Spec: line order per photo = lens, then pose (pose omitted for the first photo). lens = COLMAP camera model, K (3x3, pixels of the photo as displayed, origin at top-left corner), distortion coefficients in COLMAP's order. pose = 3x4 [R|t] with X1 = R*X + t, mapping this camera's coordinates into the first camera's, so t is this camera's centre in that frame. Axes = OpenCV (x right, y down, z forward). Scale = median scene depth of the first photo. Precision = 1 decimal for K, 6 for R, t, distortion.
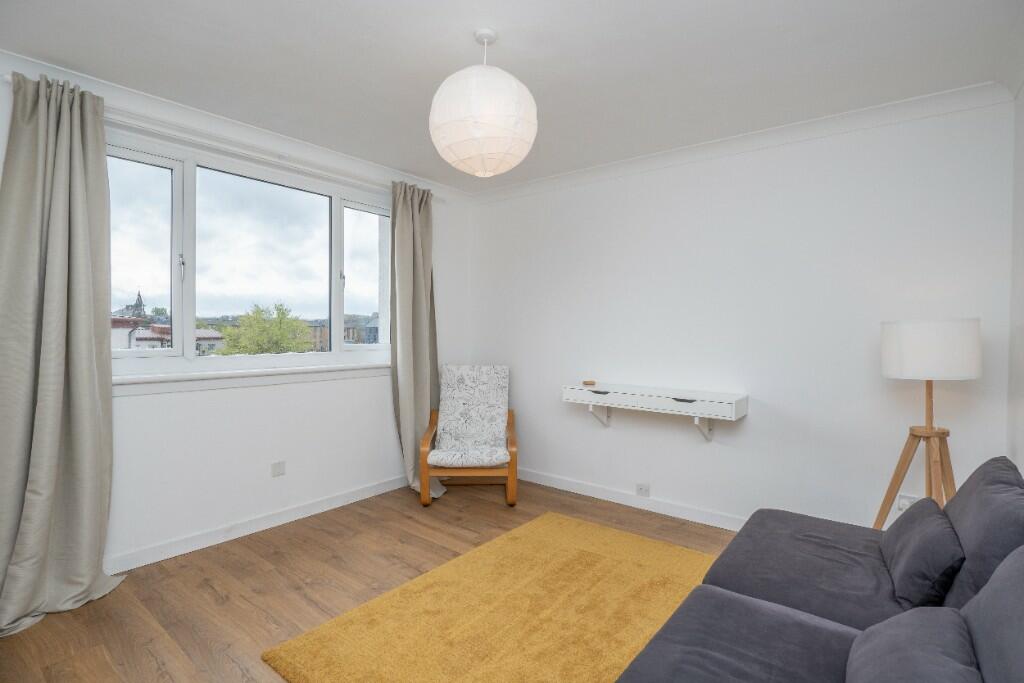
lens RADIAL K [[505.8, 0, 536.2], [0, 505.8, 334.3], [0, 0, 1]] dist [-0.029247, -0.001260]
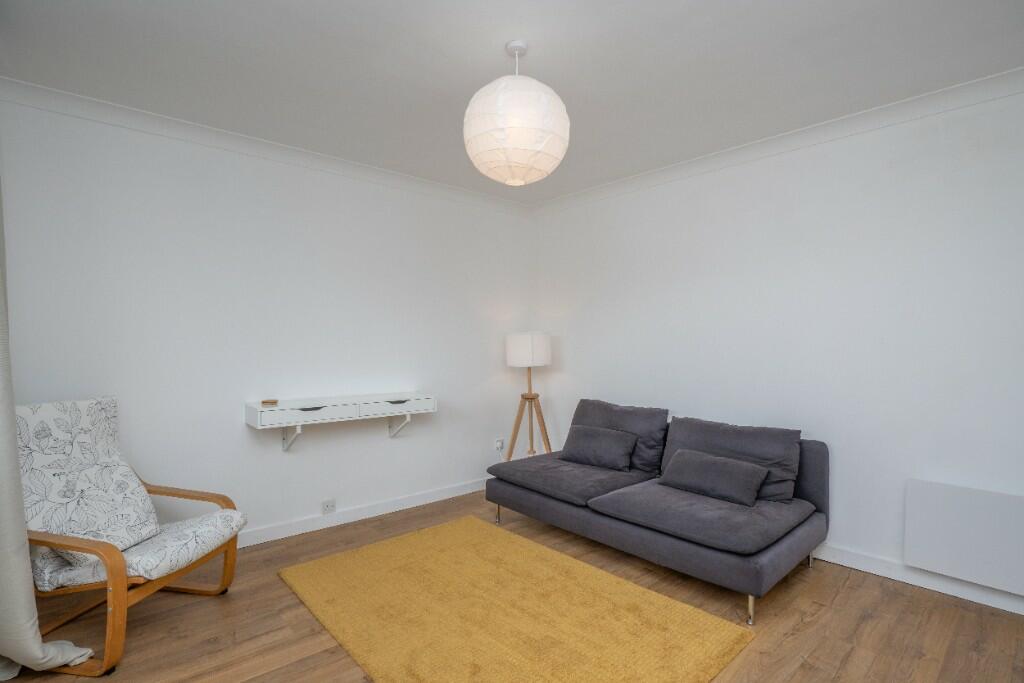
lens RADIAL K [[505.8, 0, 512.1], [0, 505.8, 338.8], [0, 0, 1]] dist [-0.029247, -0.001260]
pose [[0.171472, -0.005021, 0.985176, -0.706683], [0.000264, 0.999987, 0.005051, -0.011119], [-0.985189, -0.000606, 0.171471, 0.540432]]
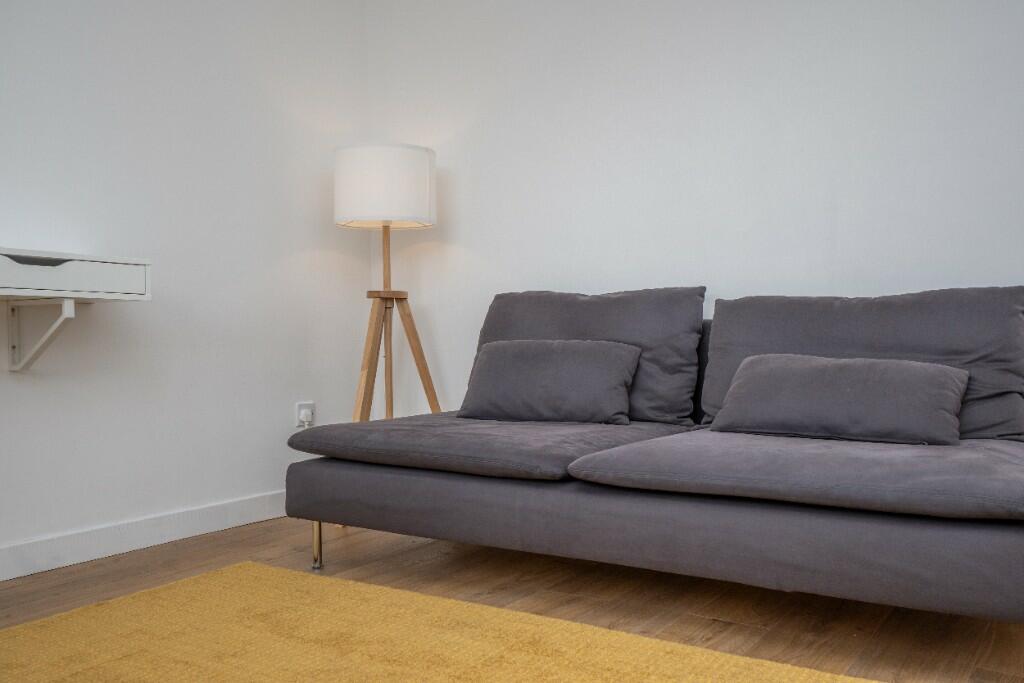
lens RADIAL K [[867.3, 0, 515.0], [0, 867.3, 344.8], [0, 0, 1]] dist [0.063856, -0.005743]
pose [[-0.085657, -0.005843, 0.996308, -0.418428], [0.008543, 0.999942, 0.006599, 0.187587], [-0.996288, 0.009076, -0.085602, 0.648082]]
